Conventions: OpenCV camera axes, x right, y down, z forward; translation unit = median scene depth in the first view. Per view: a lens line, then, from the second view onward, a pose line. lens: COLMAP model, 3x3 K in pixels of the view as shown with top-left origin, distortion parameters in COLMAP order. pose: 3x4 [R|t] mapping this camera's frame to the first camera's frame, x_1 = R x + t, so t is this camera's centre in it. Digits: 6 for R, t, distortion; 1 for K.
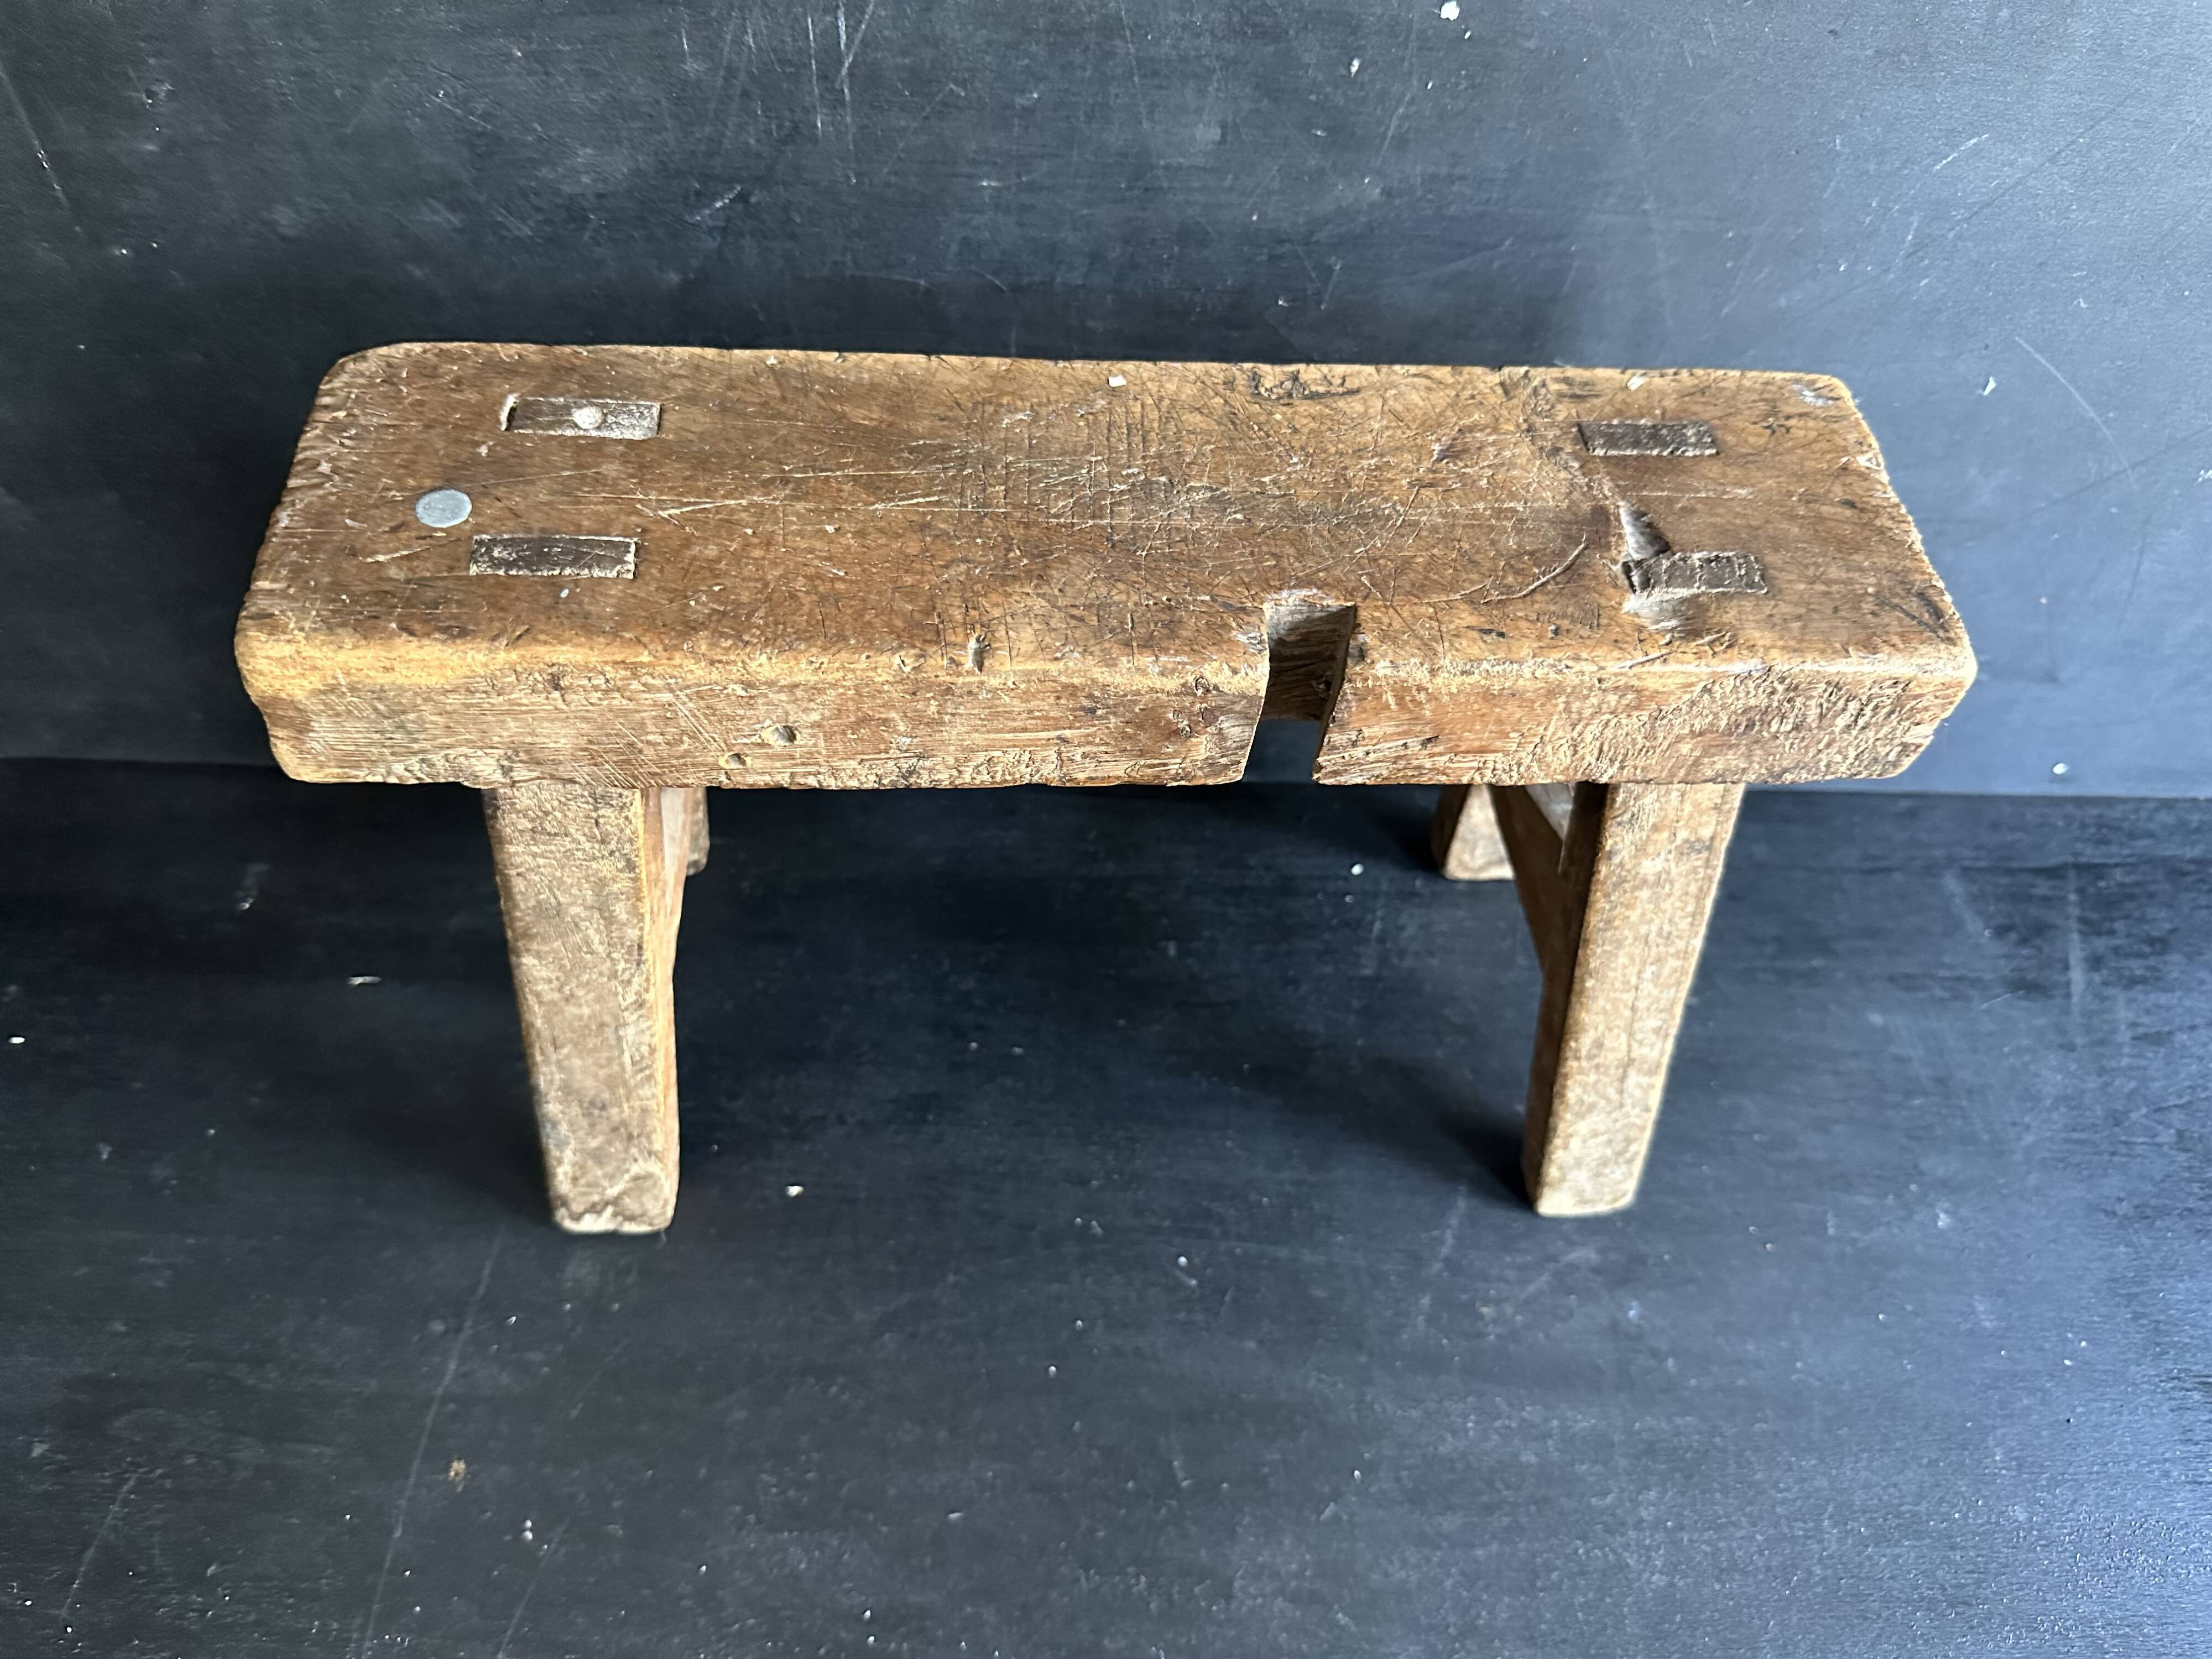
lens RADIAL K [[1598.4, 0, 1102.8], [0, 1598.4, 825.5], [0, 0, 1]] dist [-0.003962, -0.010520]
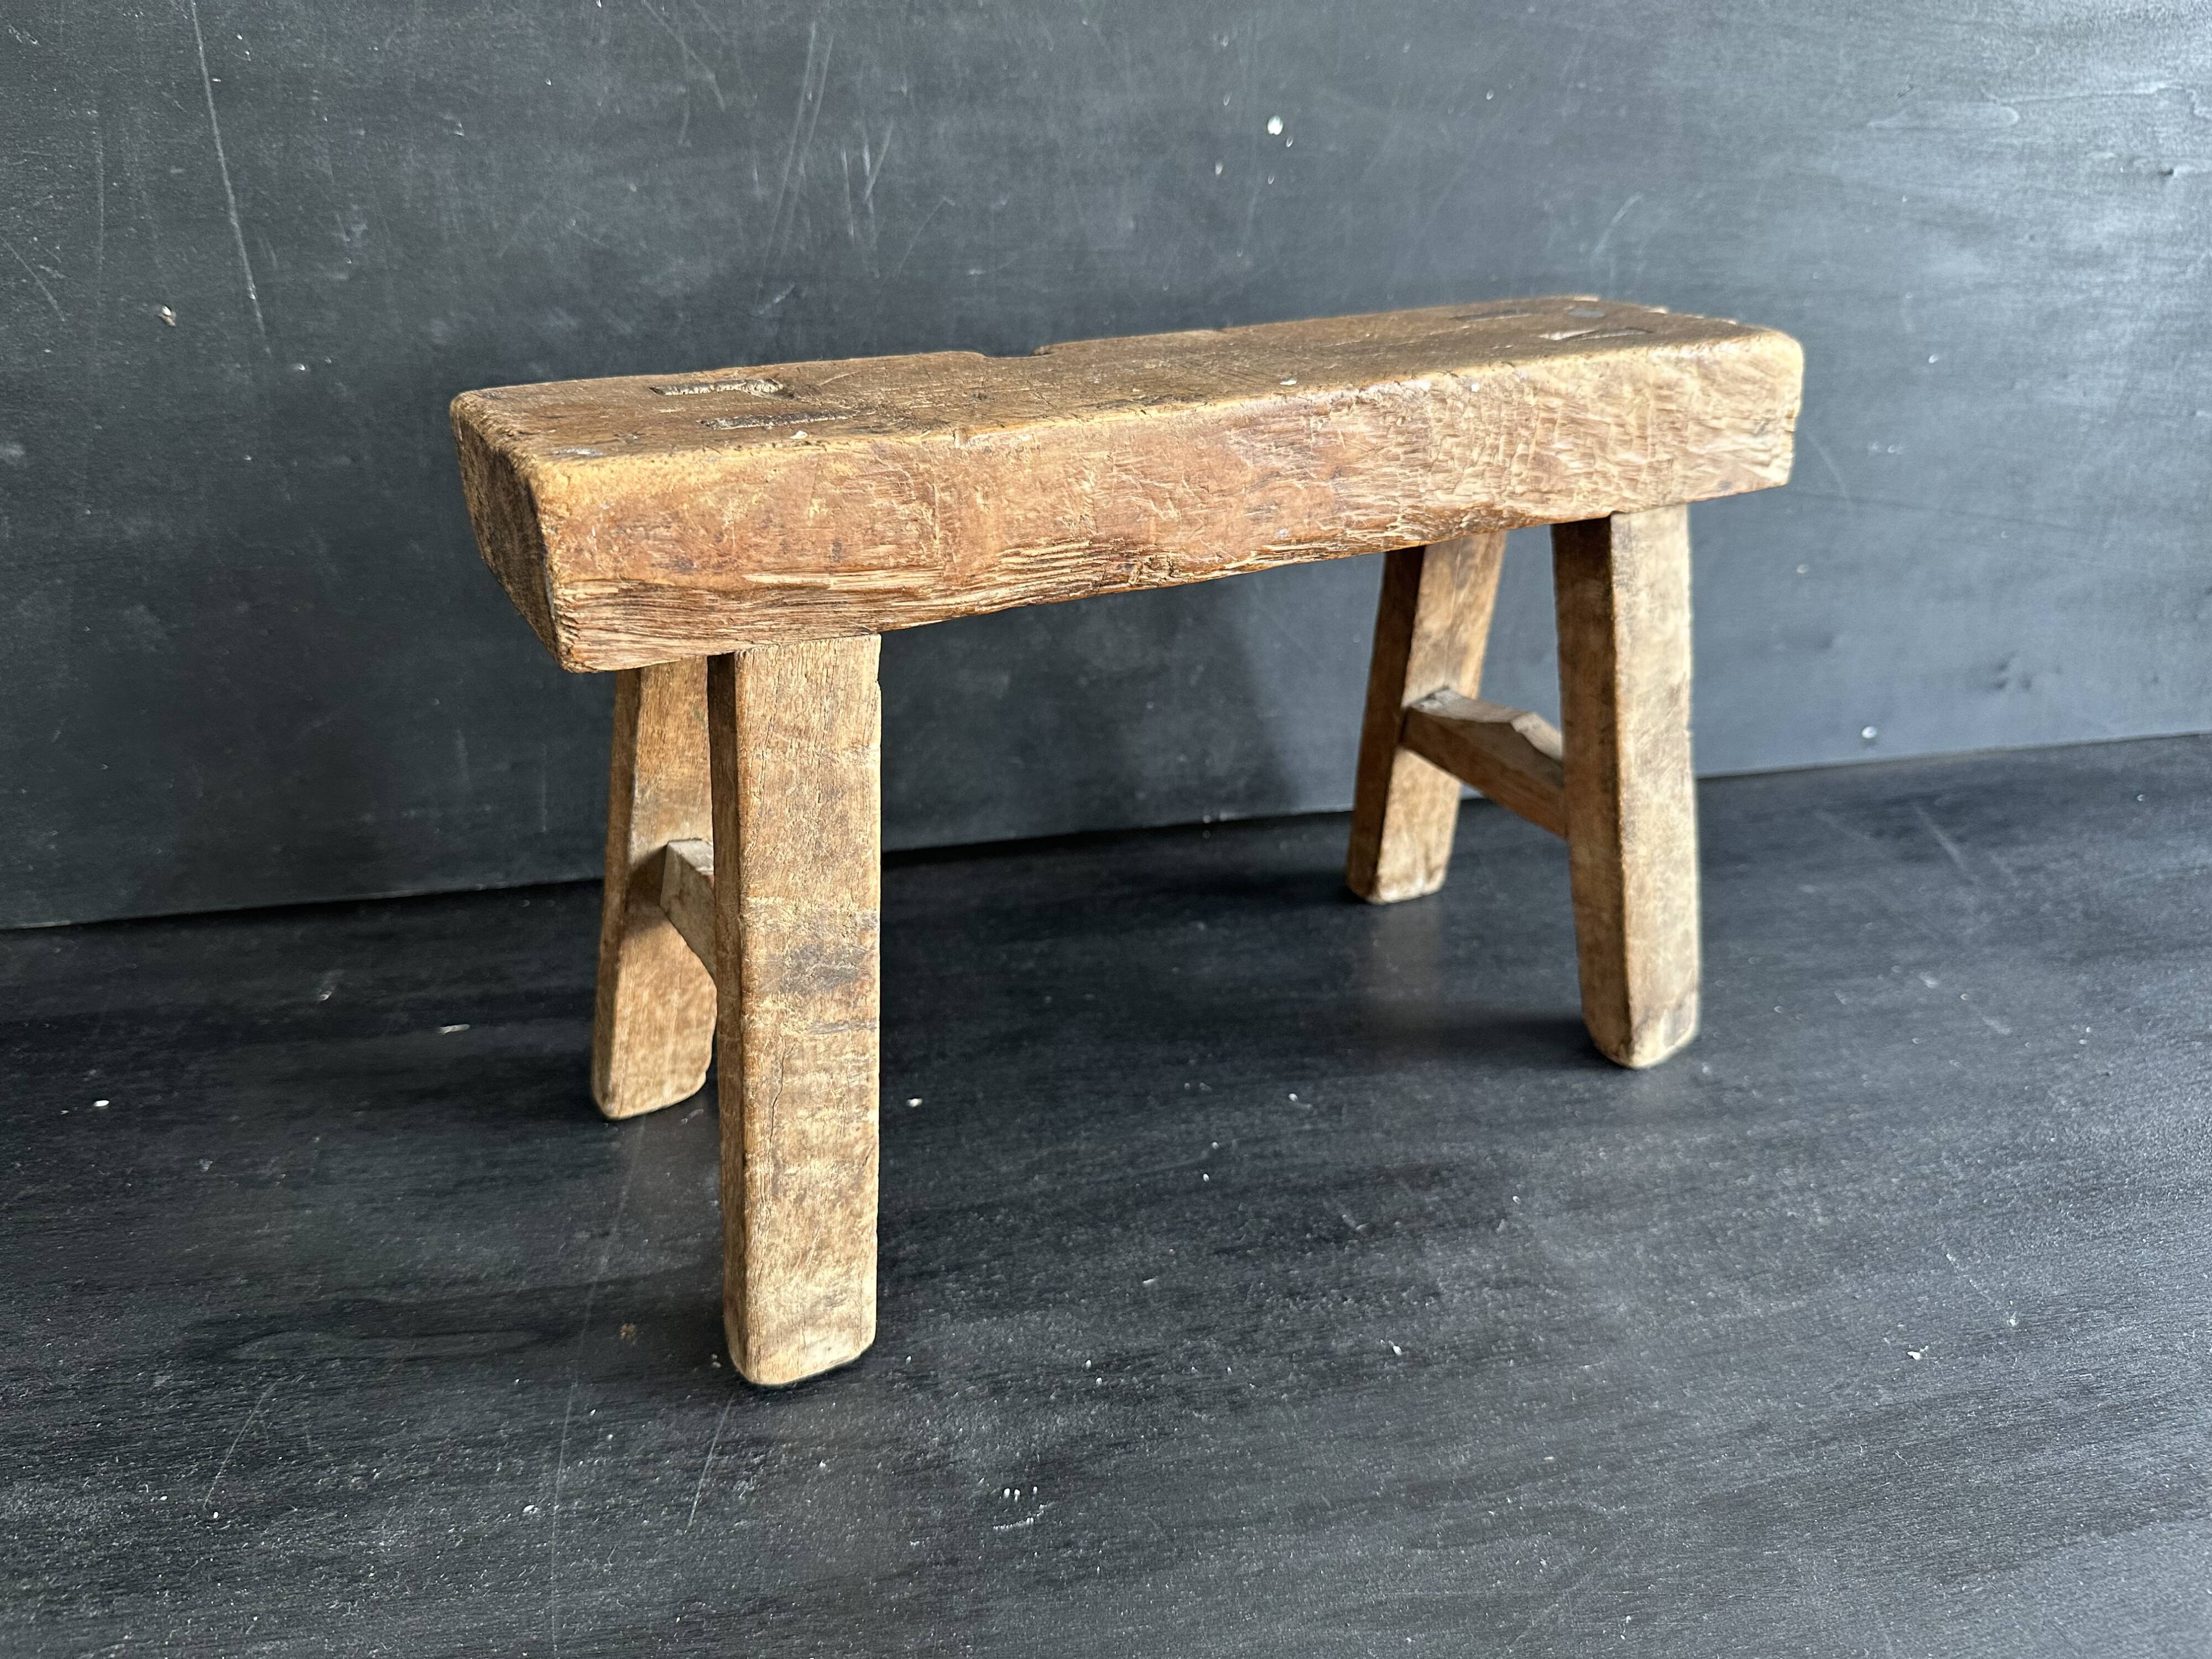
lens RADIAL K [[1598.4, 0, 1100.1], [0, 1598.4, 836.6], [0, 0, 1]] dist [-0.003962, -0.010520]
pose [[0.977698, -0.138496, 0.157876, -0.238719], [0.194946, 0.878103, -0.436957, 0.613214], [-0.078114, 0.457990, 0.885519, 0.003903]]
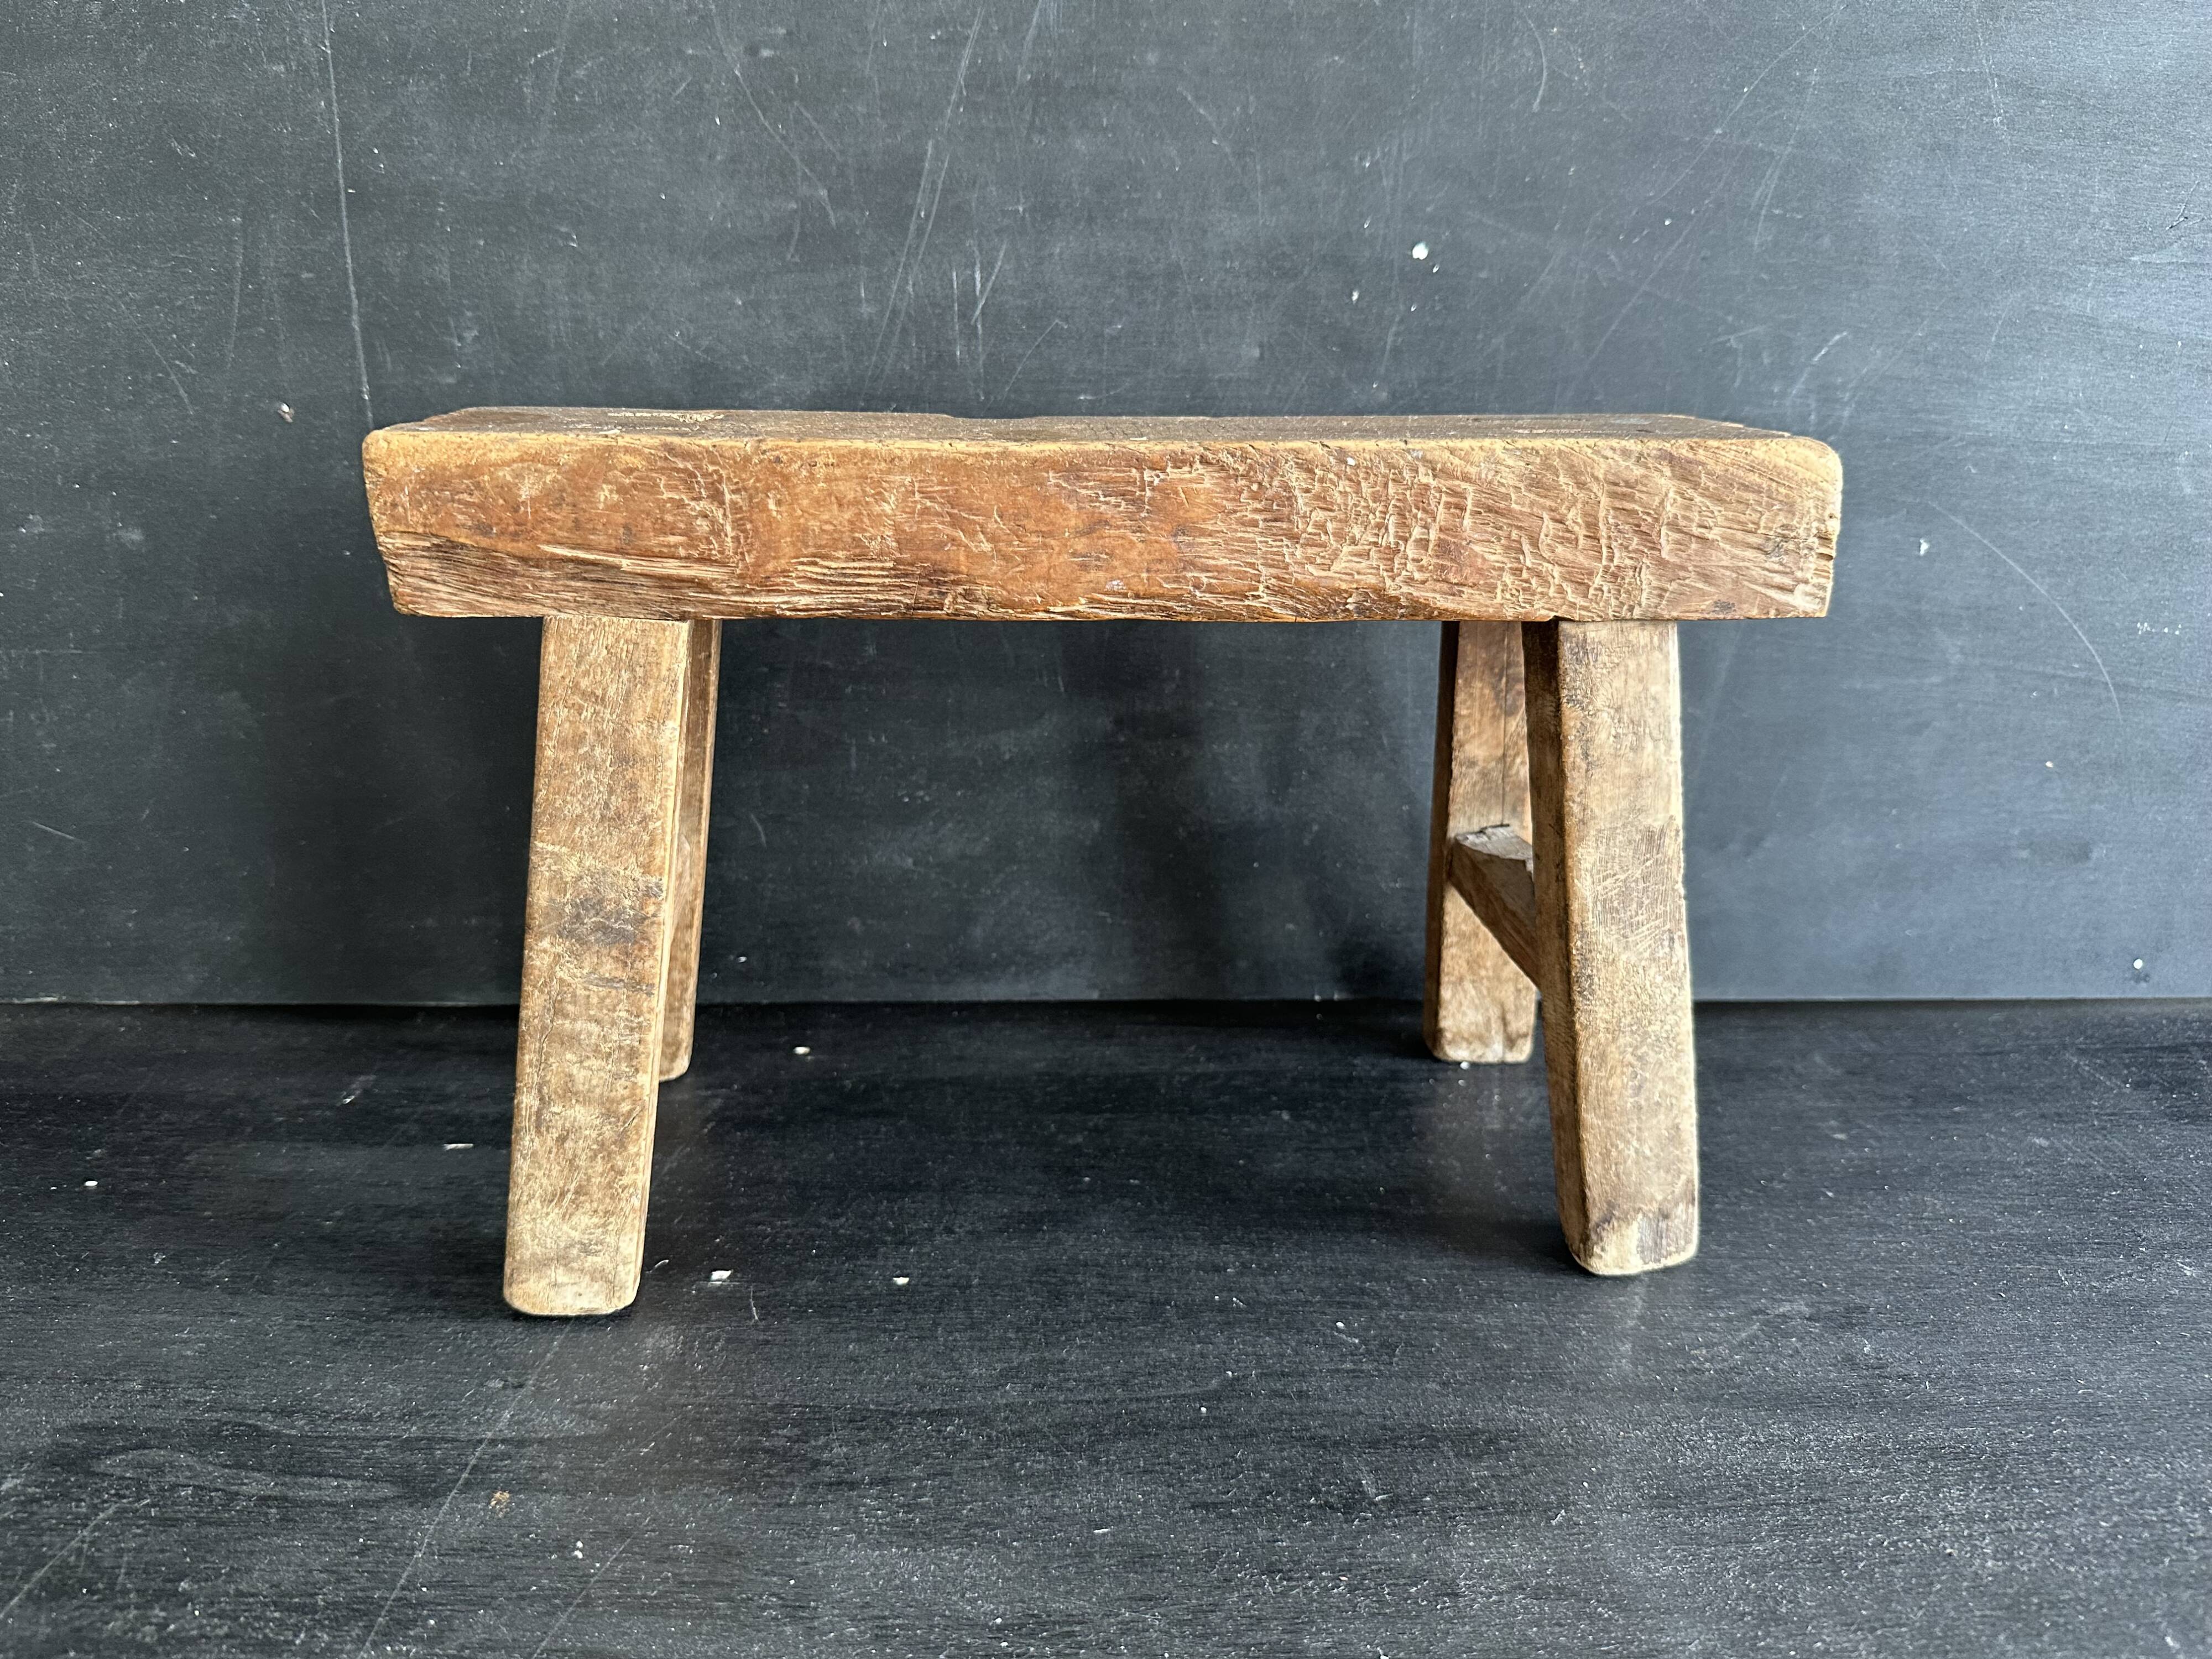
lens RADIAL K [[1598.4, 0, 1098.4], [0, 1598.4, 837.7], [0, 0, 1]] dist [-0.003962, -0.010520]
pose [[0.998544, -0.053848, -0.003352, -0.072207], [0.042485, 0.823071, -0.566347, 0.601471], [0.033256, 0.565380, 0.824160, 0.130987]]
